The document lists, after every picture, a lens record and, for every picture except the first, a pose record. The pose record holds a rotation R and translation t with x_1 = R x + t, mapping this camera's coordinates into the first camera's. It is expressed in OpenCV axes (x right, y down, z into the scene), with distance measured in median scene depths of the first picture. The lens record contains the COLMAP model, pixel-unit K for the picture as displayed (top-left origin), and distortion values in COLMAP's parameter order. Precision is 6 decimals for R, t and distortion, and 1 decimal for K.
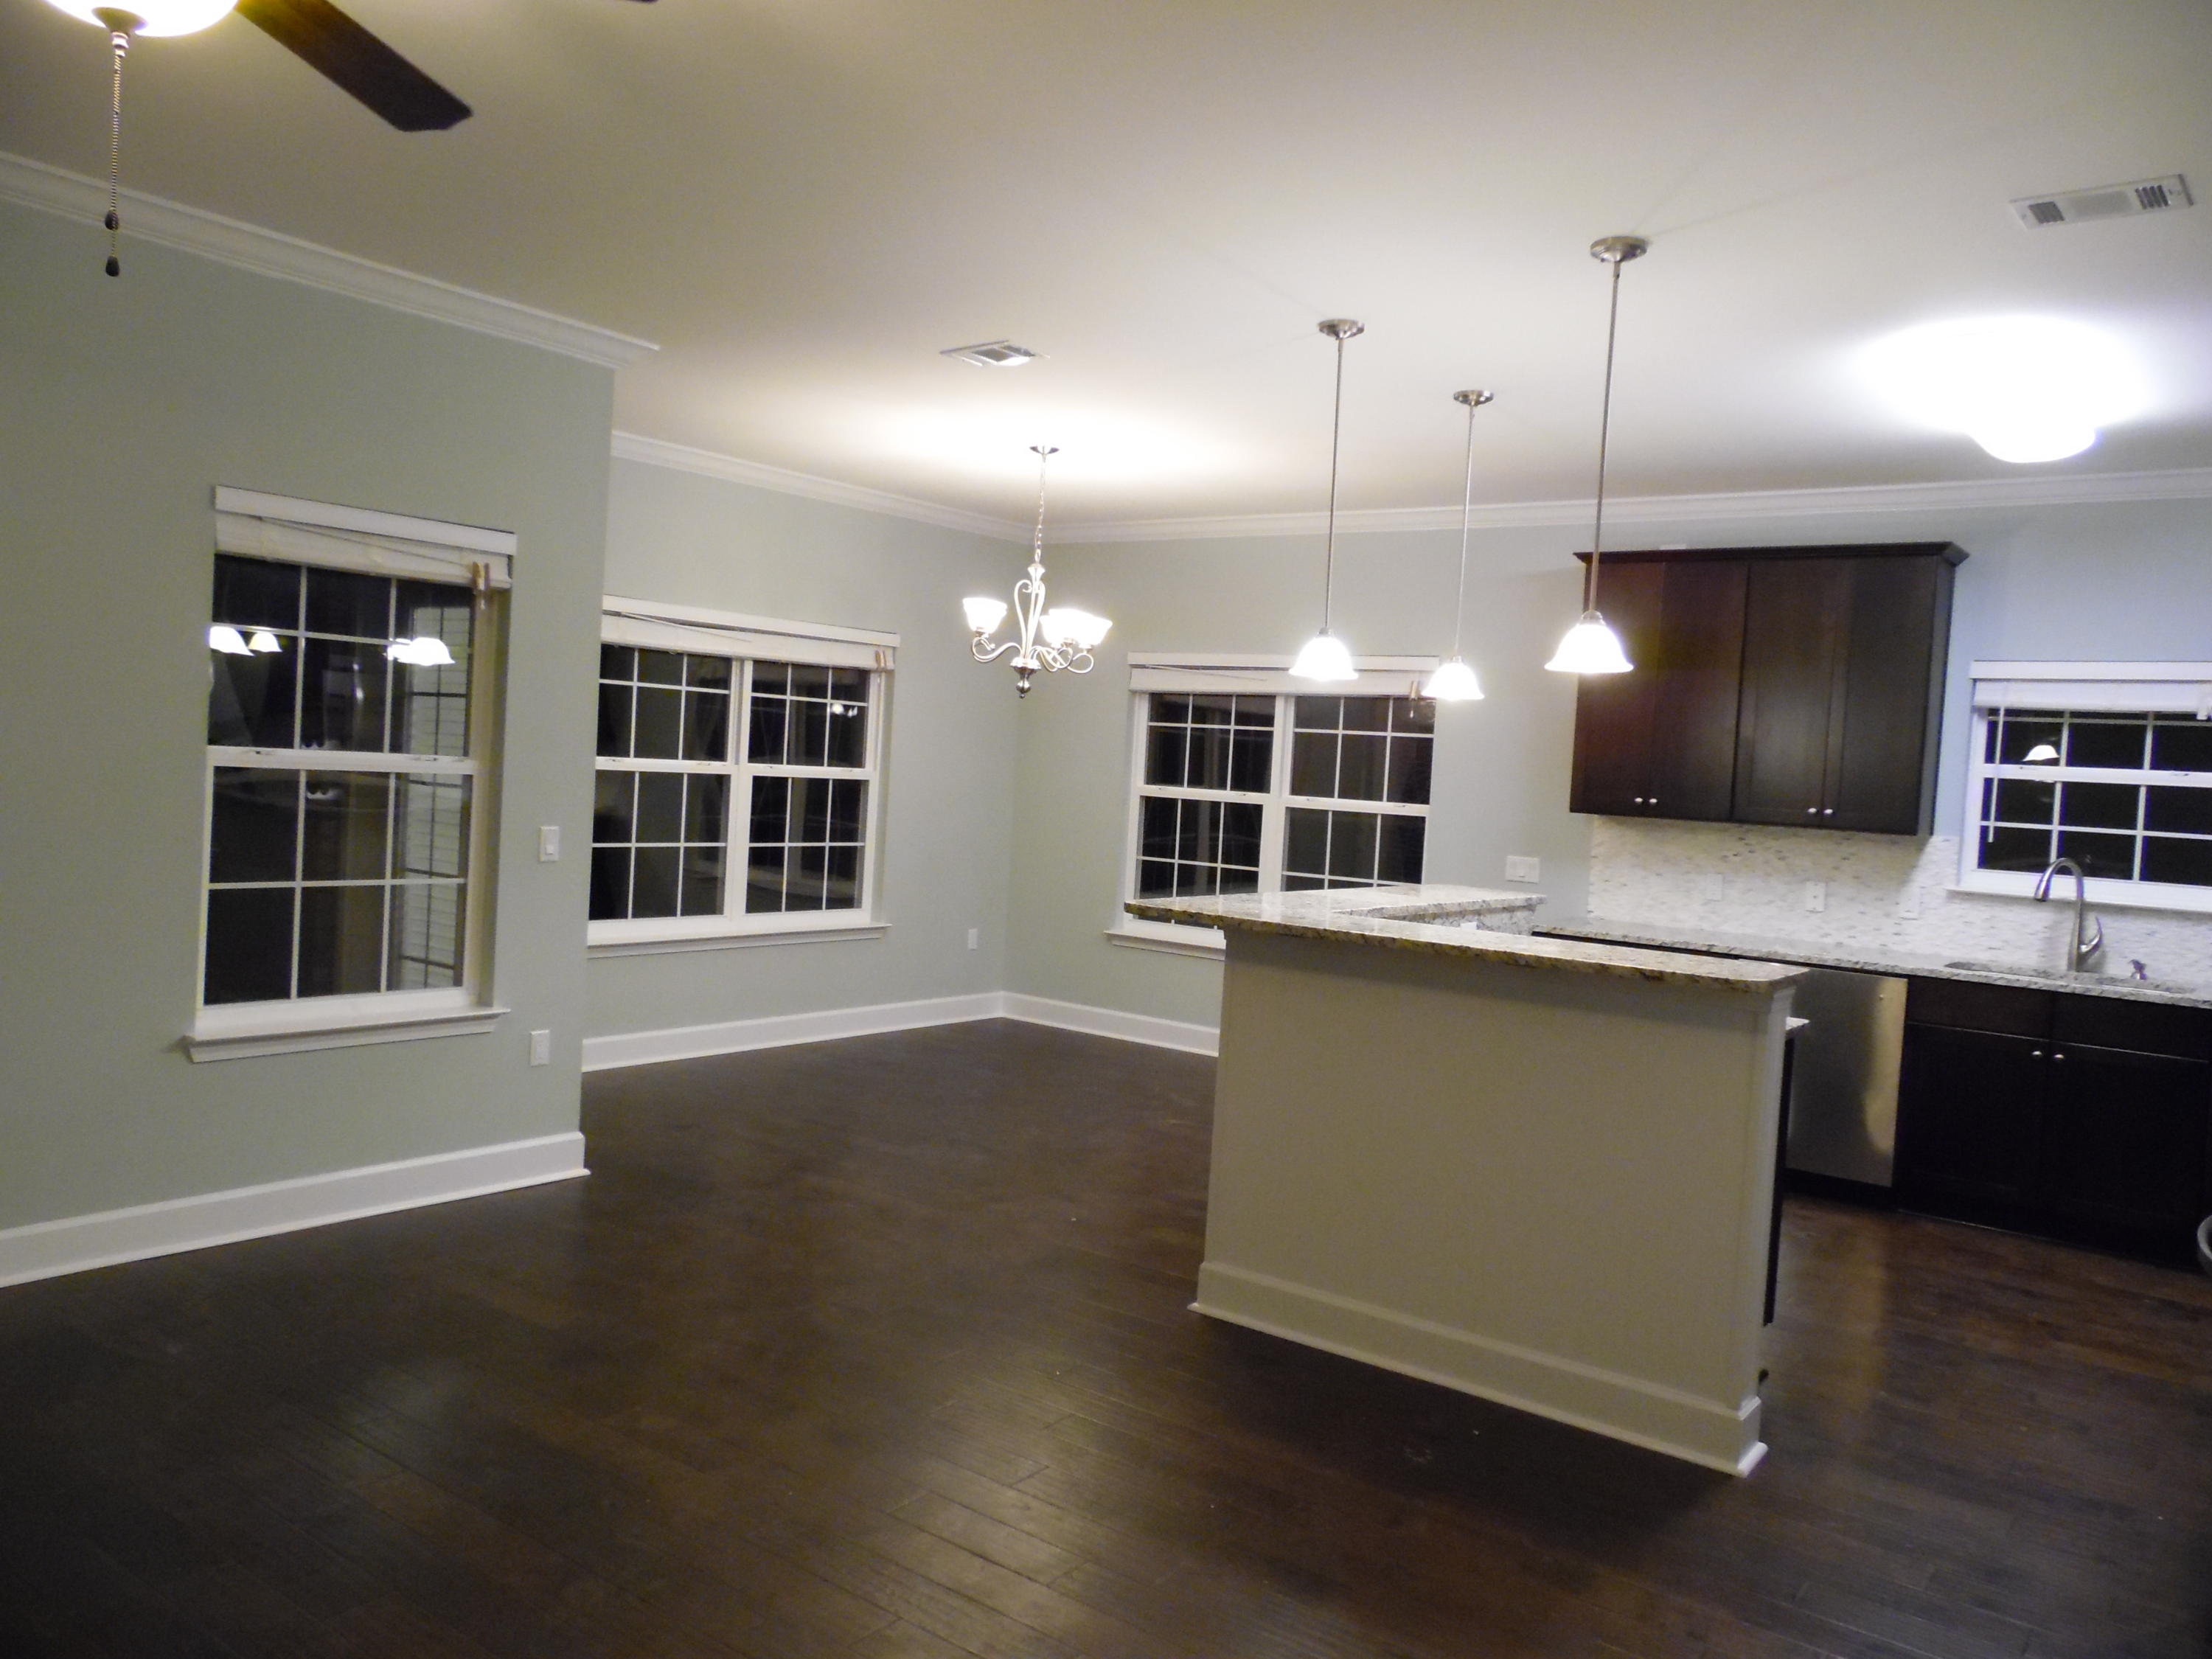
lens RADIAL K [[1658.7, 0, 1106.0], [0, 1658.7, 829.5], [0, 0, 1]] dist [-0.004659, 0.047897]
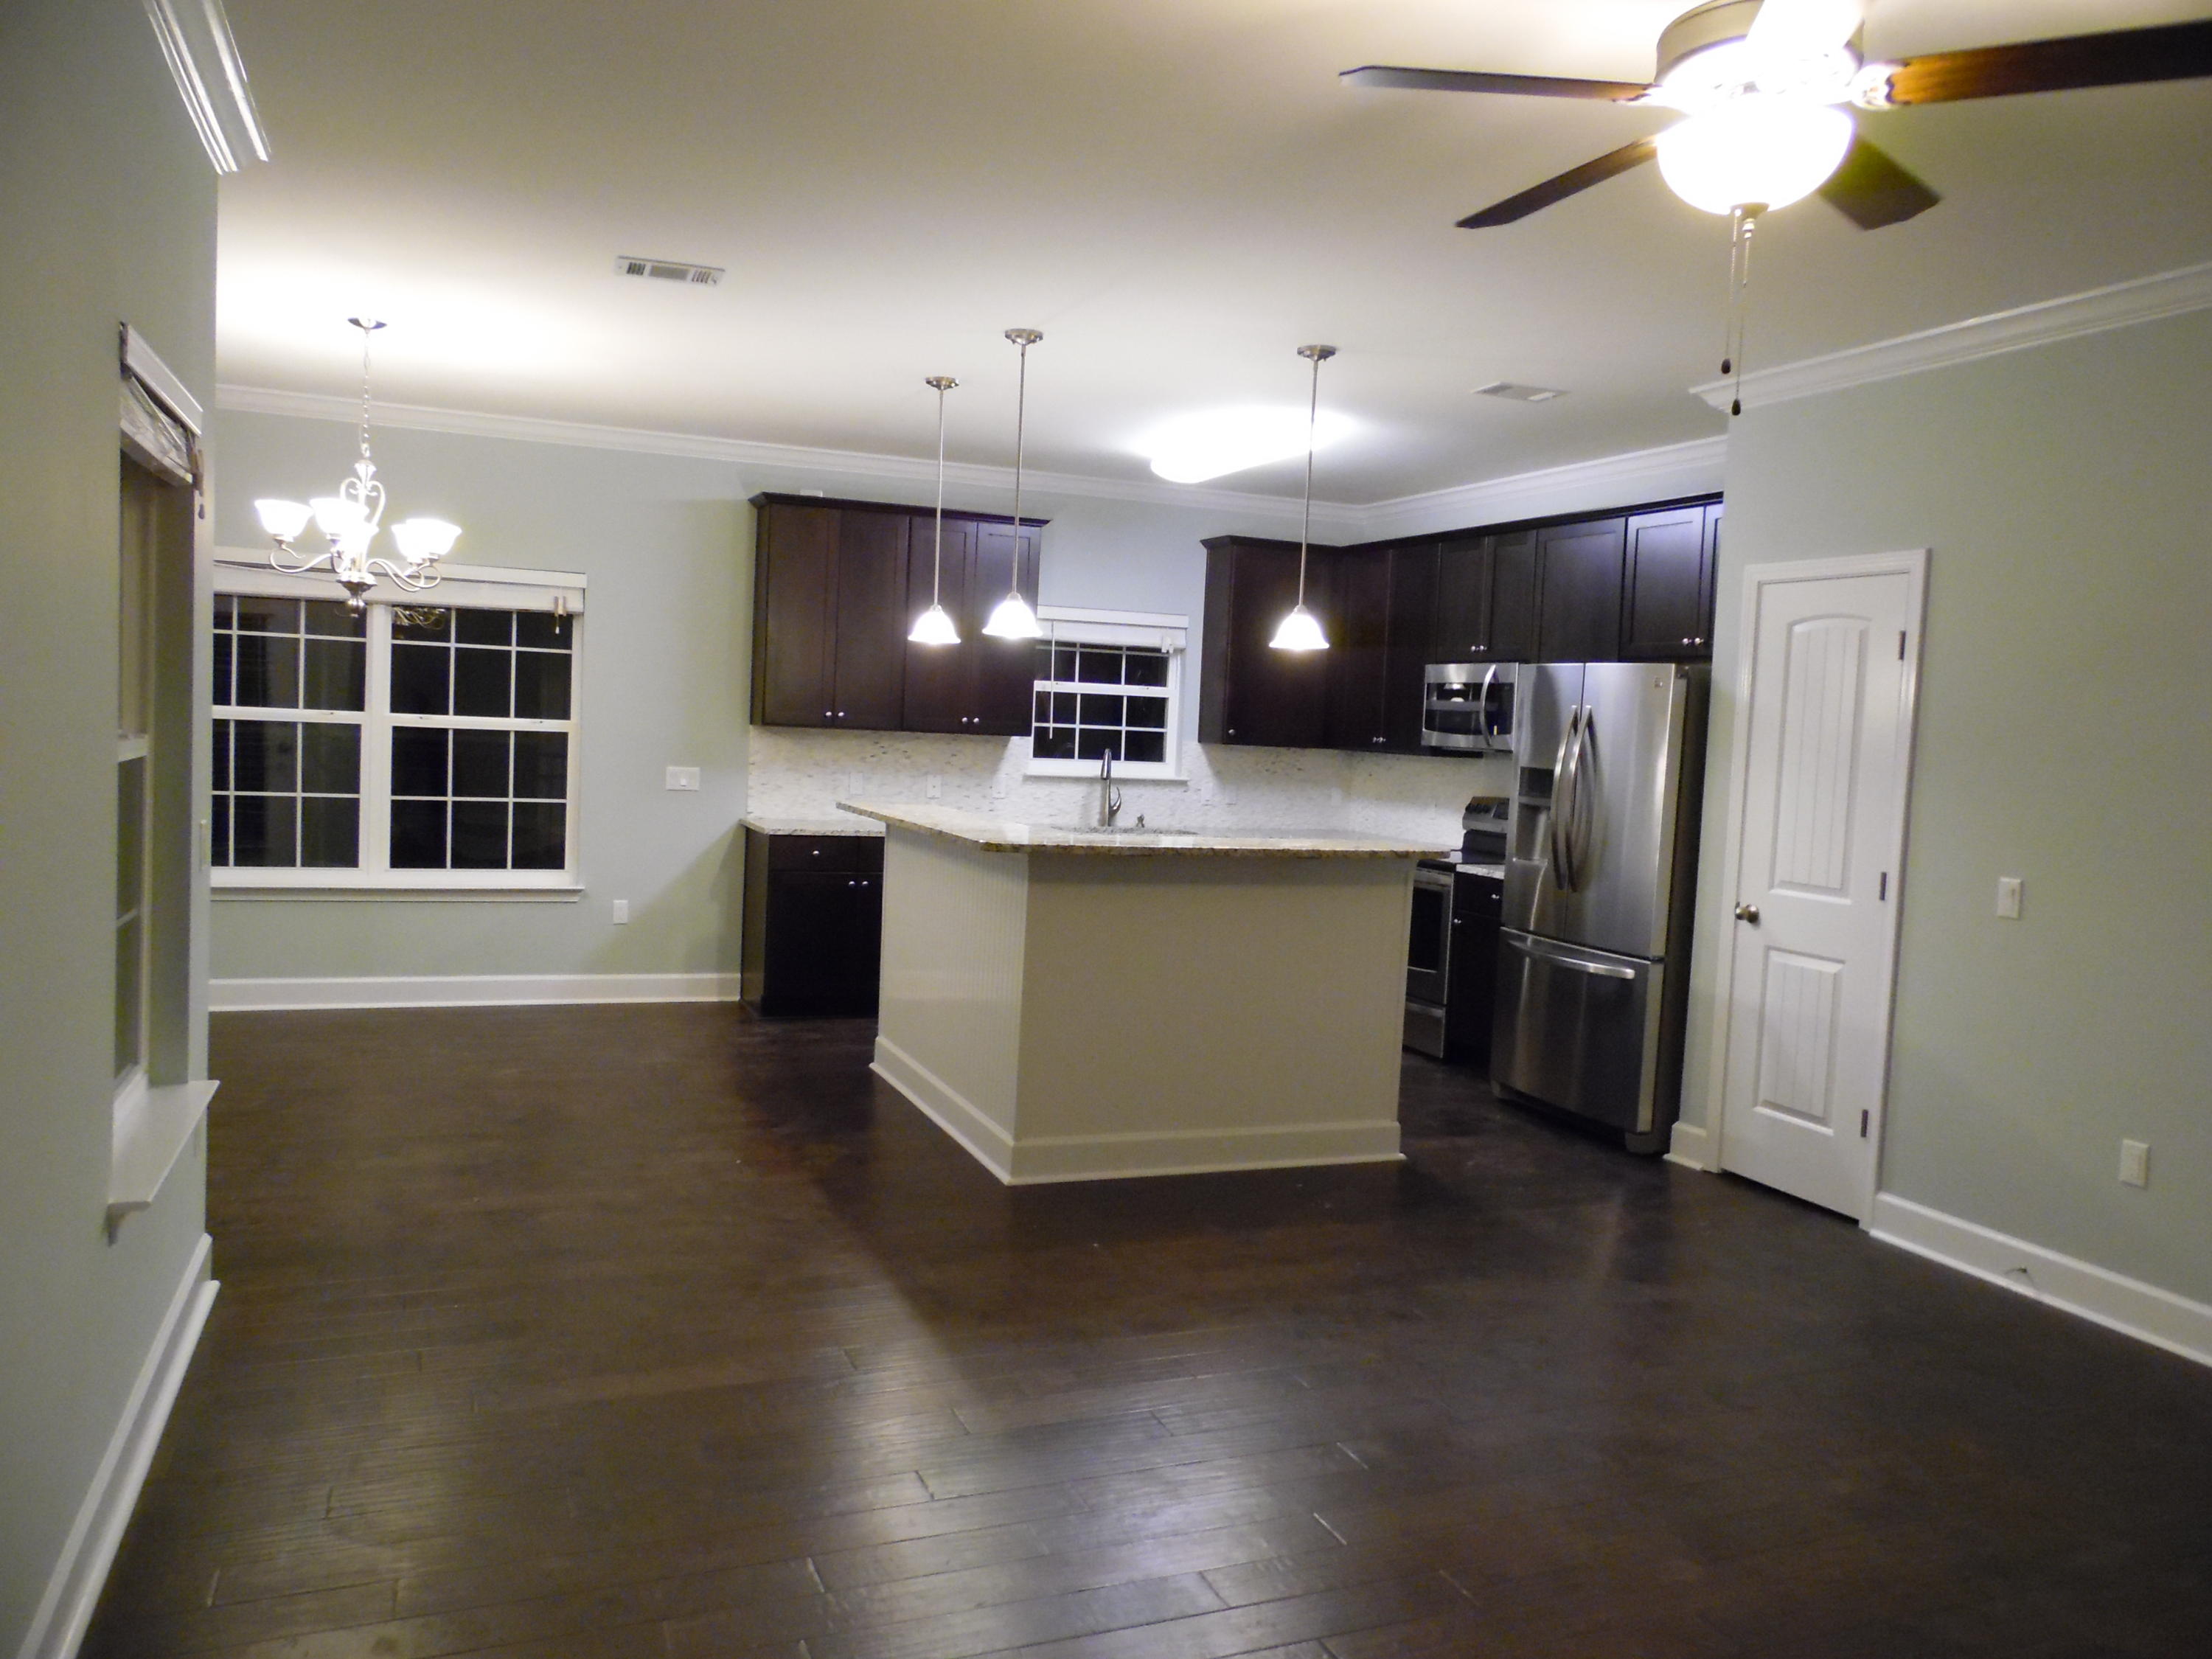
lens RADIAL K [[1658.7, 0, 1106.0], [0, 1658.7, 829.5], [0, 0, 1]] dist [-0.004659, 0.047897]
pose [[0.526906, -0.092539, 0.844870, -0.581704], [0.021156, 0.995175, 0.095808, -0.045654], [-0.849660, -0.032608, 0.526322, 0.223515]]
